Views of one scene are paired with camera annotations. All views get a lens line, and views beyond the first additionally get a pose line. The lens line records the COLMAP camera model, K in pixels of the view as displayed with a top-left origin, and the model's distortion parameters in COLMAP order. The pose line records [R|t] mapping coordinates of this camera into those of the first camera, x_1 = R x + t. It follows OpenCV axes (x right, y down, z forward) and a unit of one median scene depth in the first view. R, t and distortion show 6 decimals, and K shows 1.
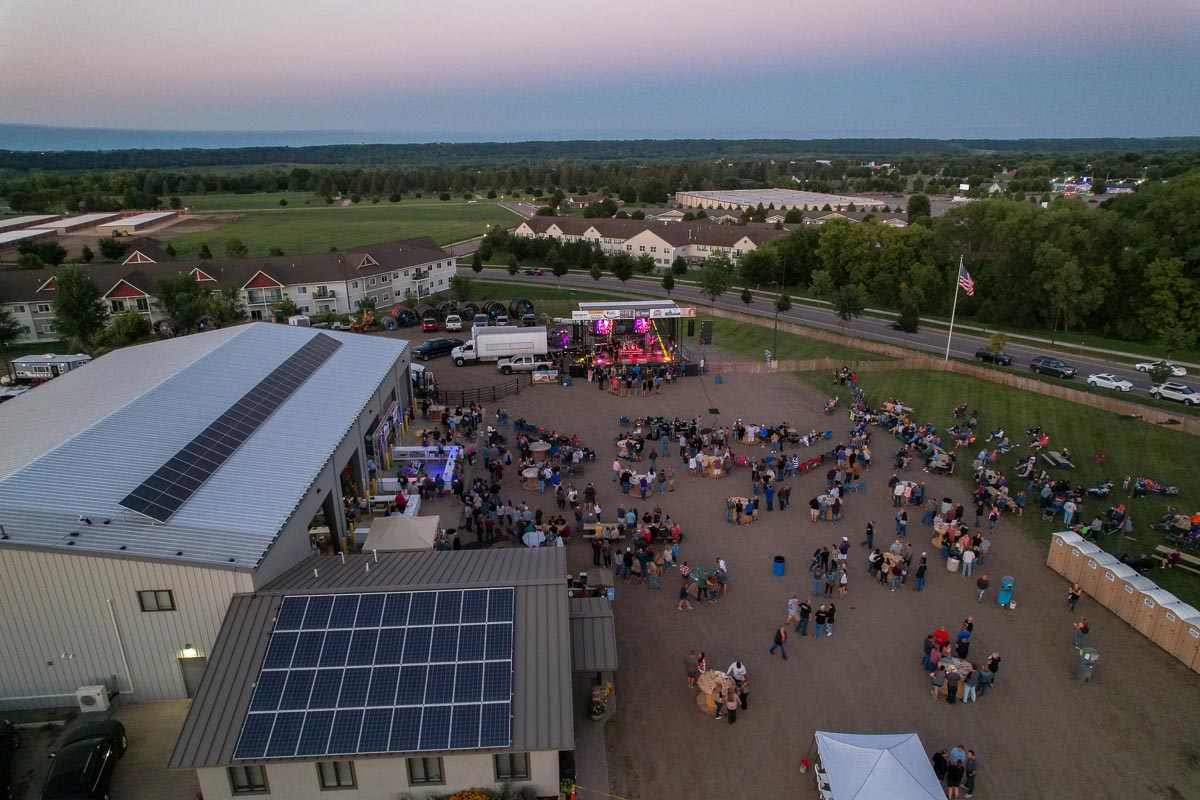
lens RADIAL K [[759.9, 0, 600.6], [0, 759.9, 414.3], [0, 0, 1]] dist [-0.084204, 0.075405]
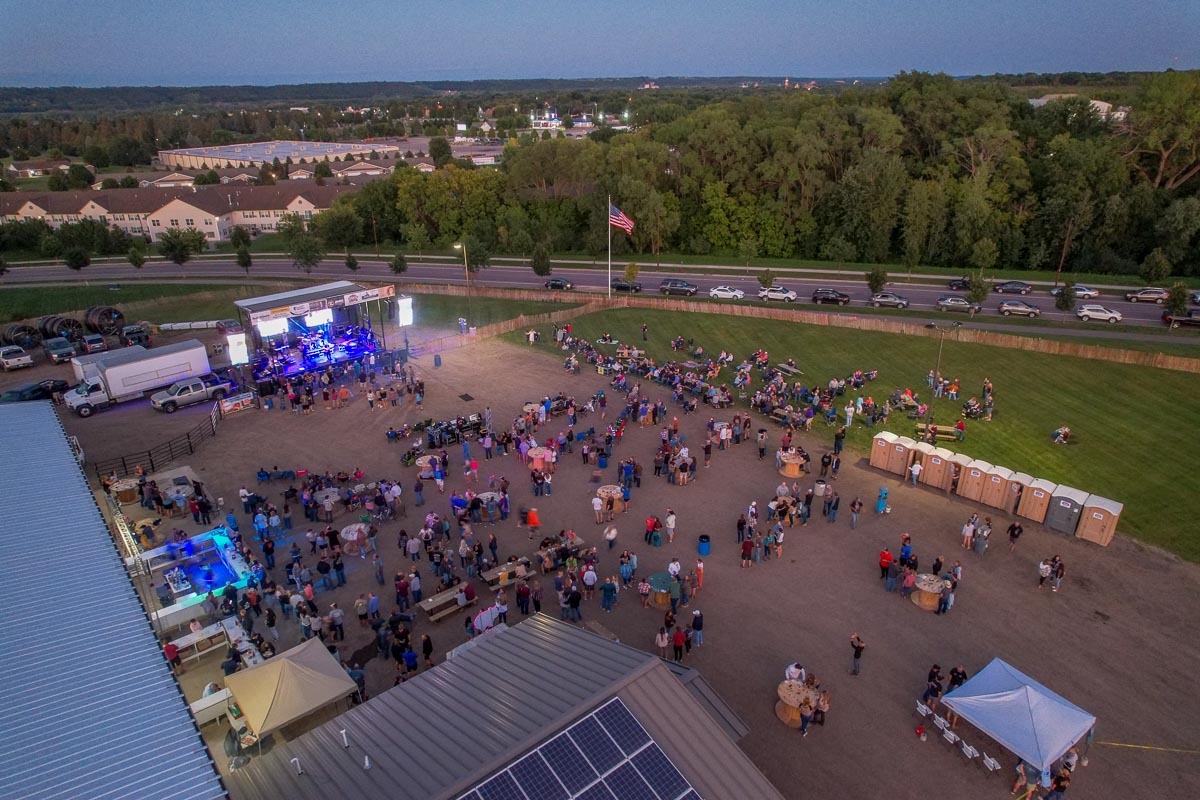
lens RADIAL K [[759.9, 0, 600.6], [0, 759.9, 414.3], [0, 0, 1]] dist [-0.084204, 0.075405]
pose [[0.801674, -0.241756, 0.546692, -0.141493], [0.205661, 0.970283, 0.127492, -0.043330], [-0.561268, 0.010226, 0.827571, 0.115122]]
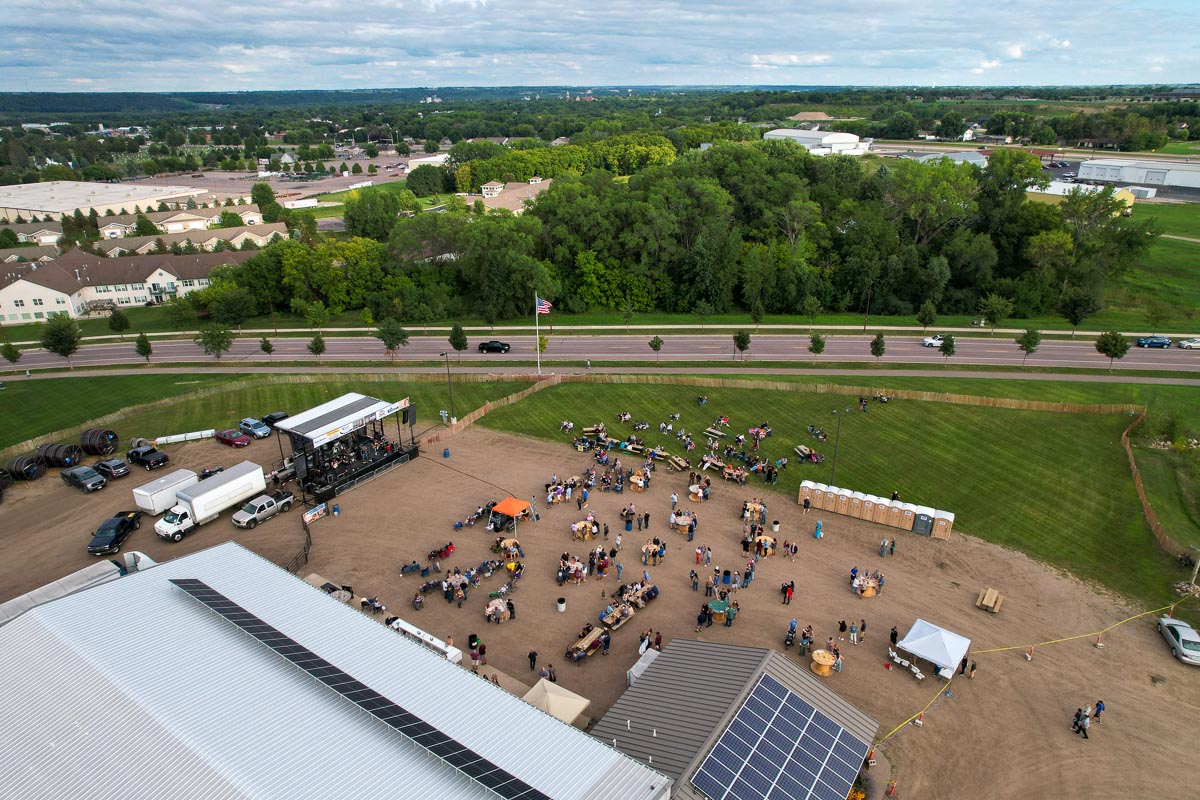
lens RADIAL K [[759.9, 0, 600.6], [0, 759.9, 414.3], [0, 0, 1]] dist [-0.084204, 0.075405]
pose [[0.614922, -0.306966, 0.726391, -0.359100], [0.266068, 0.947876, 0.175325, -0.171596], [-0.742347, 0.085458, 0.664543, 0.071849]]
